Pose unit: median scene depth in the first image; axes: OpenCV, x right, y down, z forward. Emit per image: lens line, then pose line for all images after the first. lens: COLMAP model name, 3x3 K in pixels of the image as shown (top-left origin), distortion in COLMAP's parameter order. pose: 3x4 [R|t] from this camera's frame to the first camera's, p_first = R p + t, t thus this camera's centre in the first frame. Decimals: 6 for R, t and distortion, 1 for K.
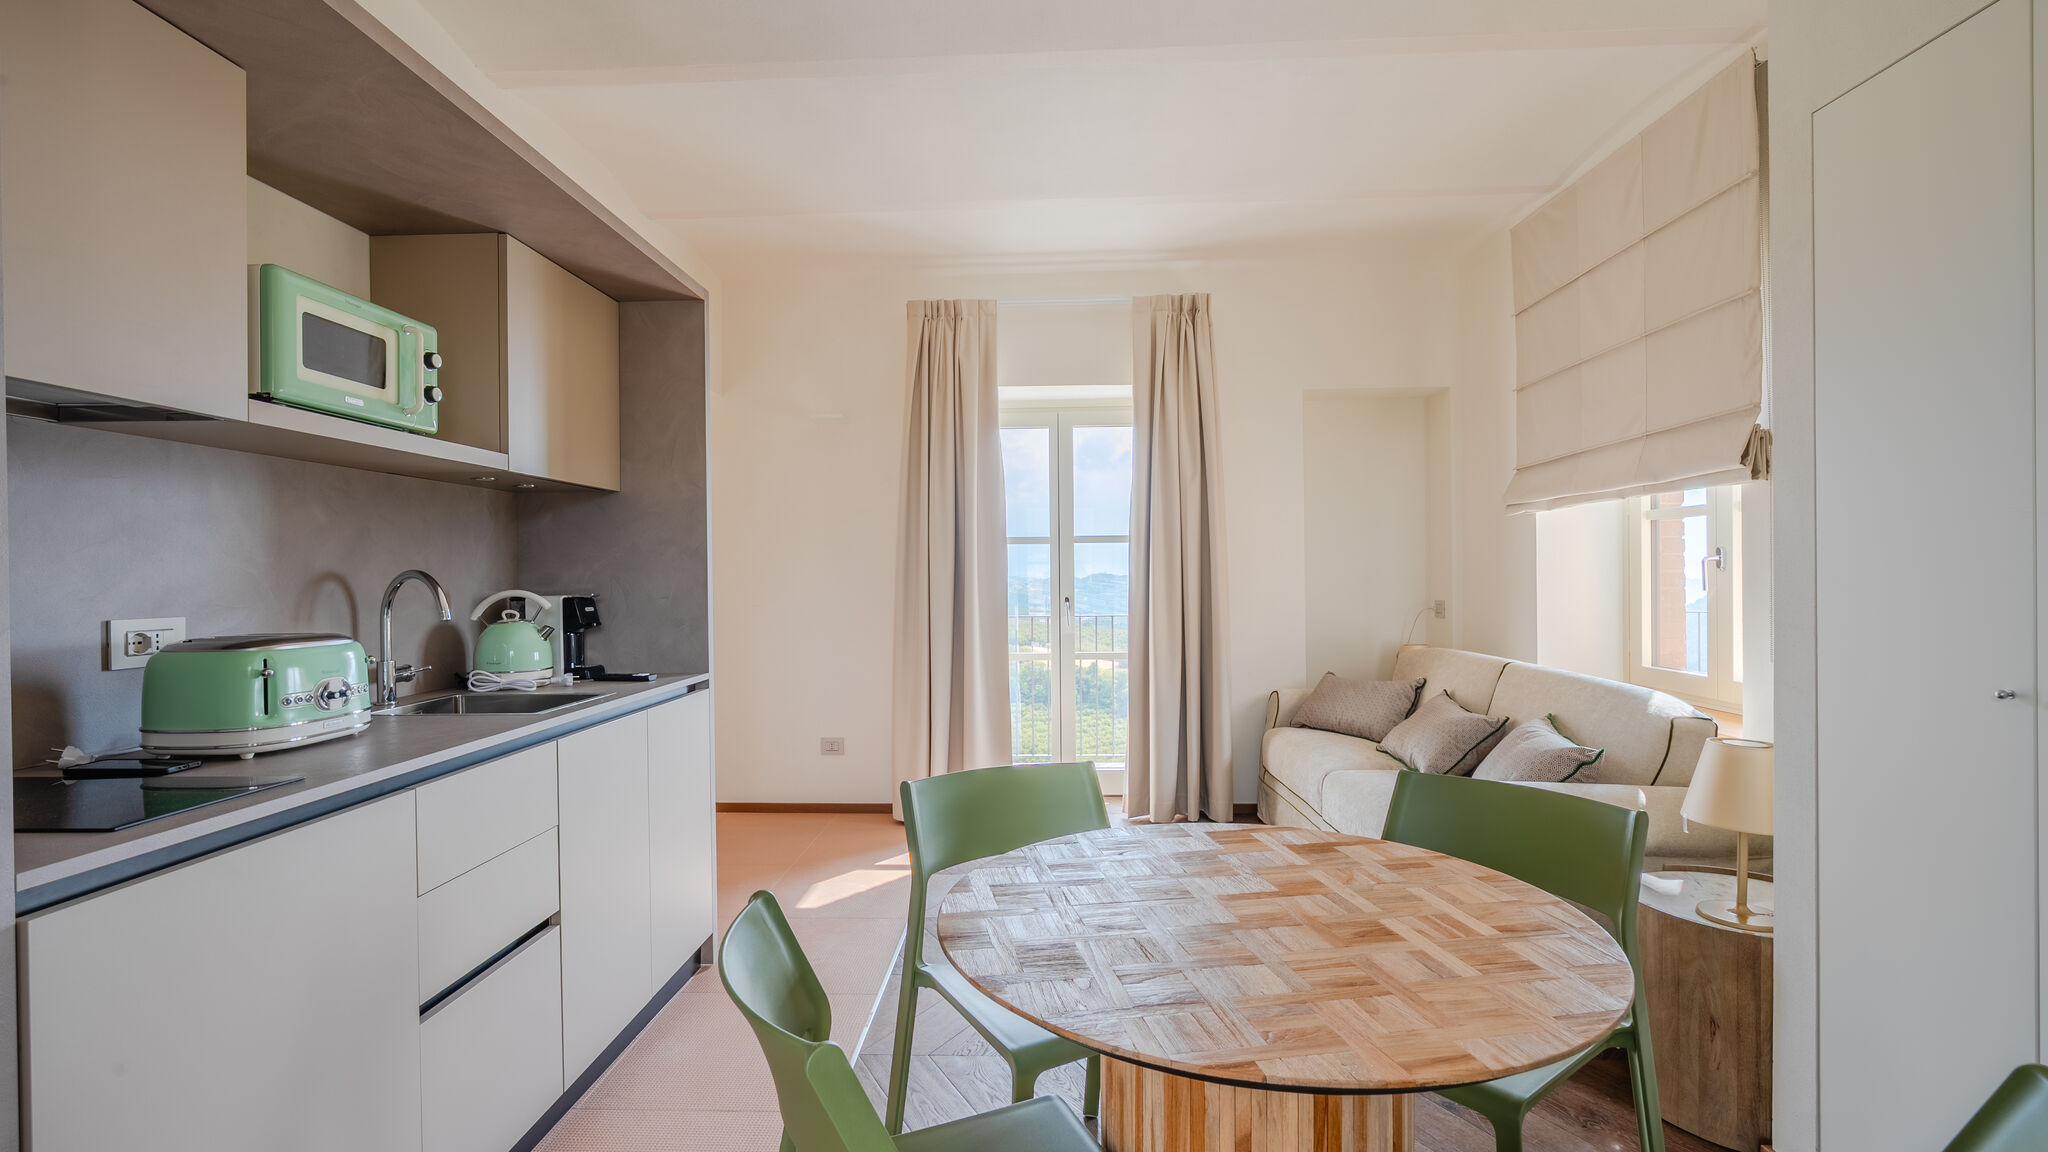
lens RADIAL K [[951.7, 0, 1030.4], [0, 951.7, 577.6], [0, 0, 1]] dist [-0.014430, 0.000429]
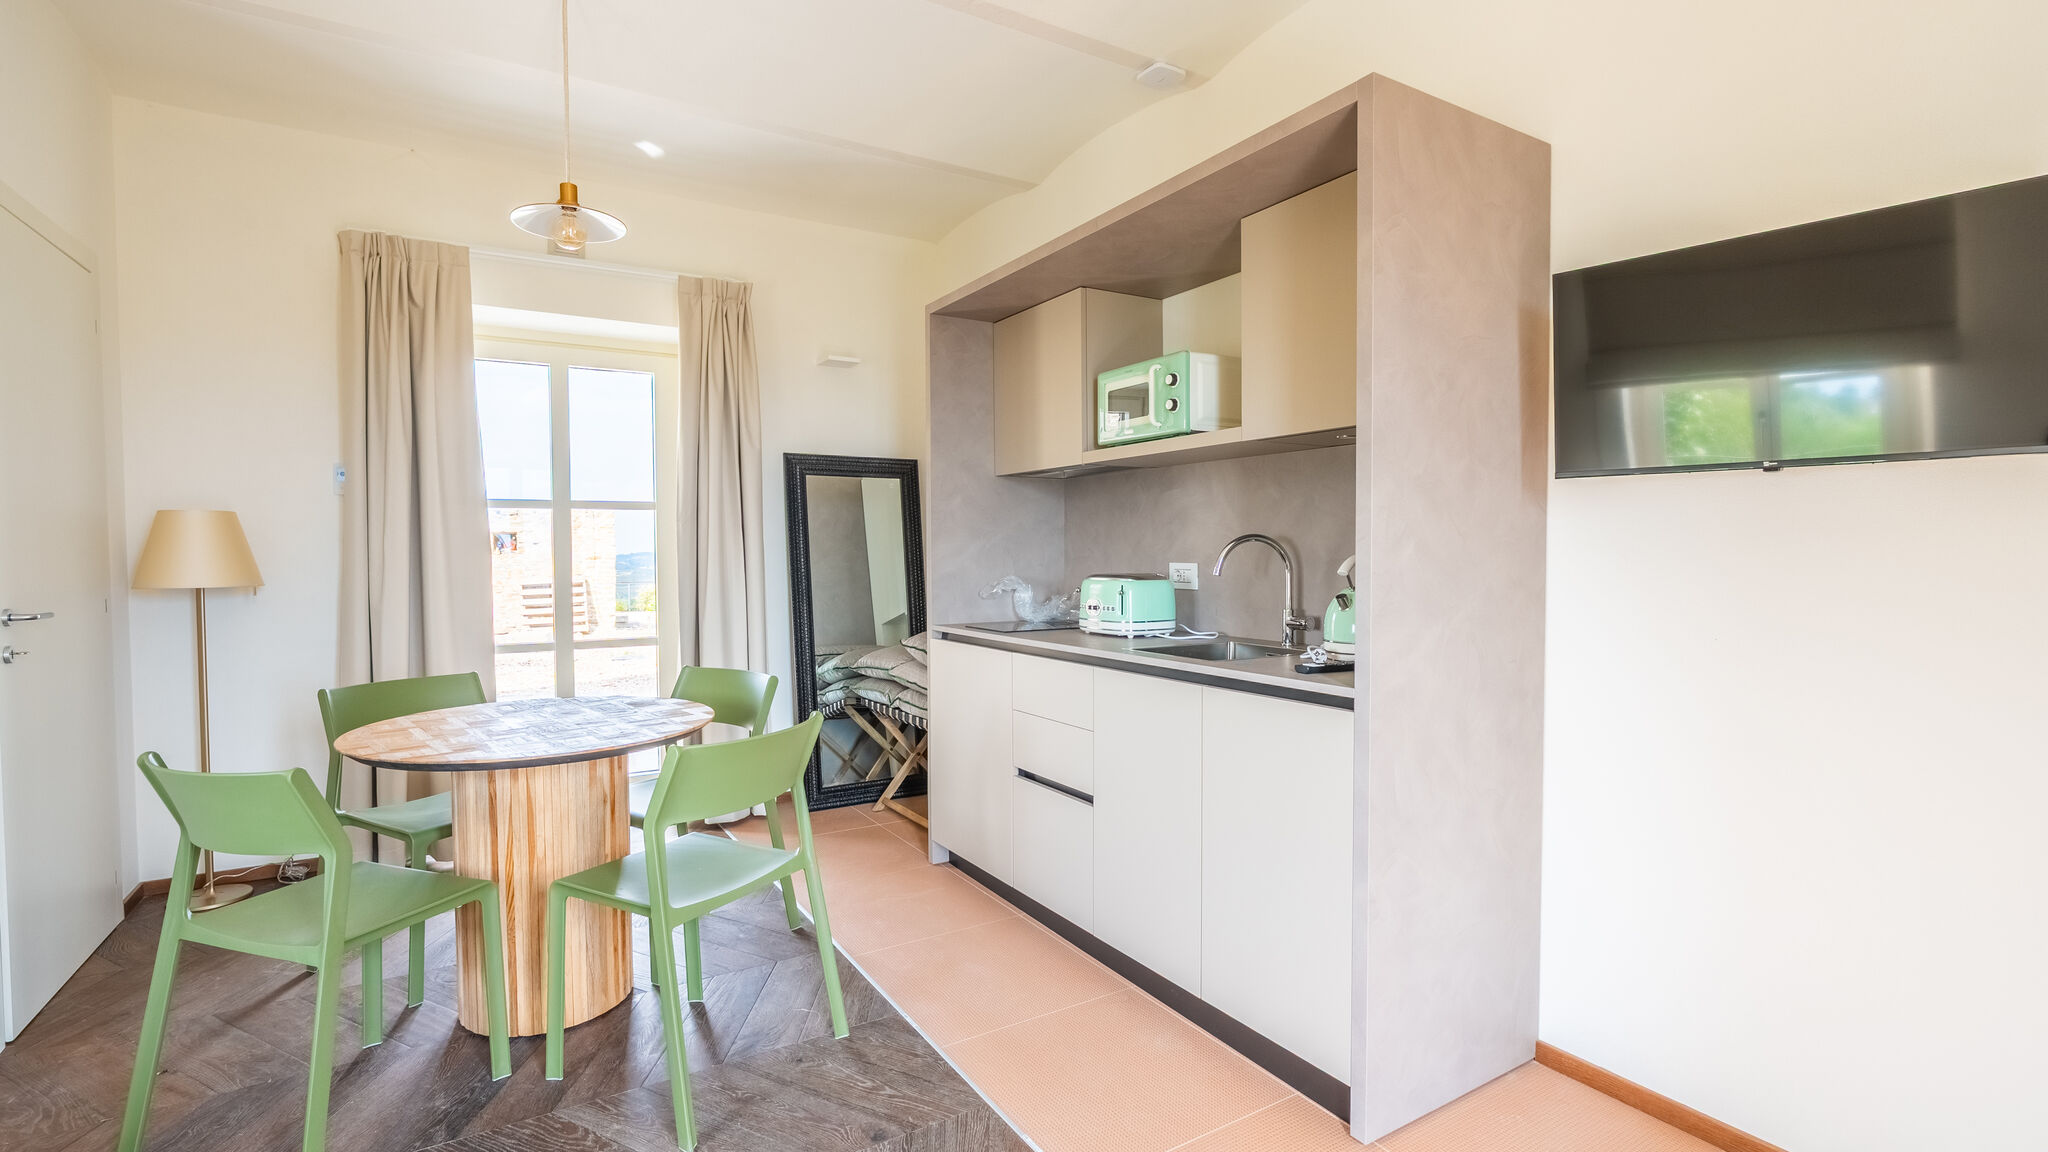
lens RADIAL K [[927.1, 0, 1024.0], [0, 927.1, 576.0], [0, 0, 1]] dist [-0.001520, 0.000036]
pose [[-0.838033, 0.029036, -0.544847, 0.138810], [0.010189, 0.999242, 0.037580, -0.000968], [0.545525, 0.025942, -0.837693, 1.025613]]
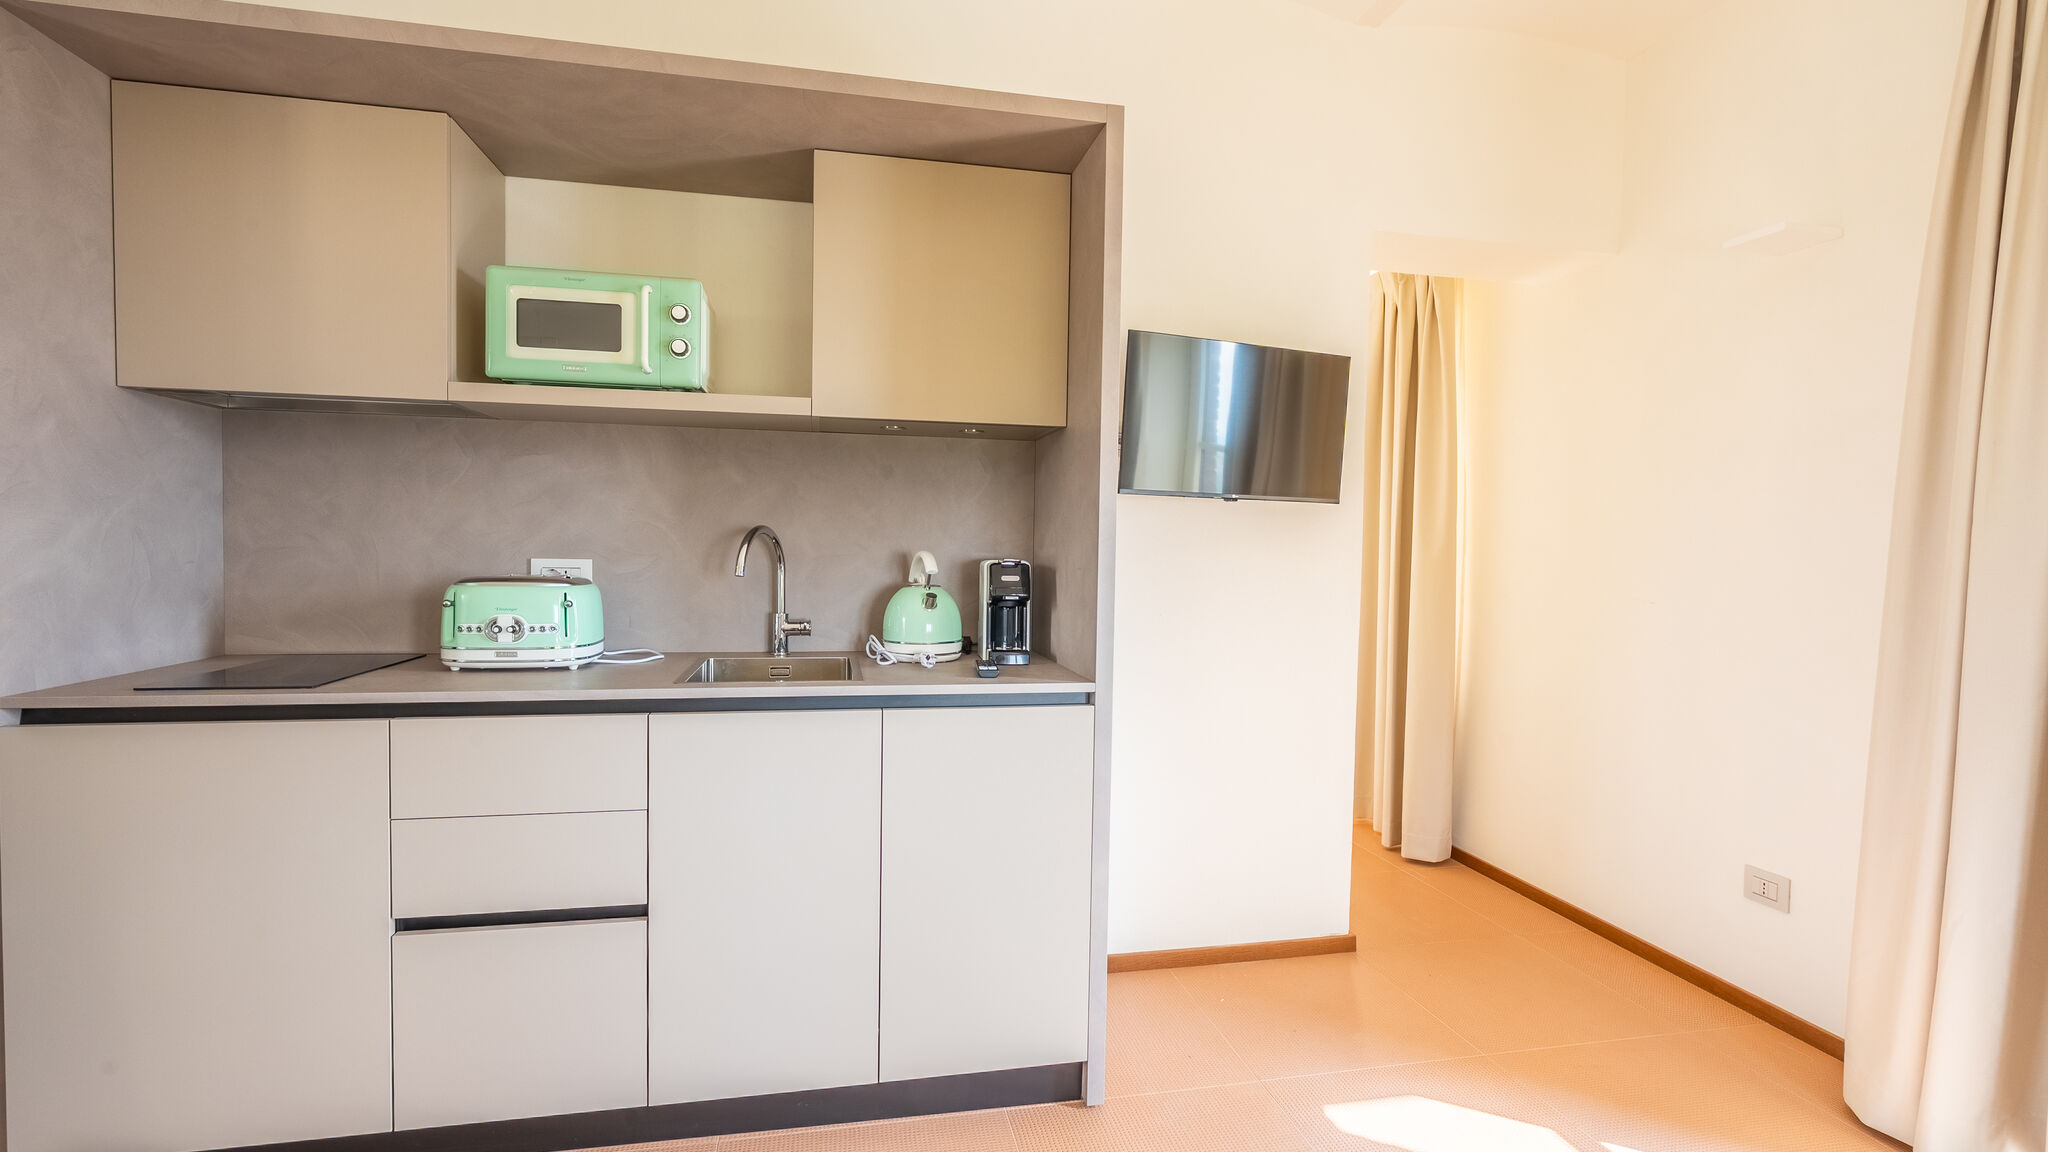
lens RADIAL K [[951.7, 0, 1030.4], [0, 951.7, 577.6], [0, 0, 1]] dist [-0.014430, 0.000429]
pose [[0.220770, 0.044891, -0.974292, 0.223908], [-0.025162, 0.998870, 0.040322, -0.000305], [0.975001, 0.015613, 0.221650, 0.585303]]
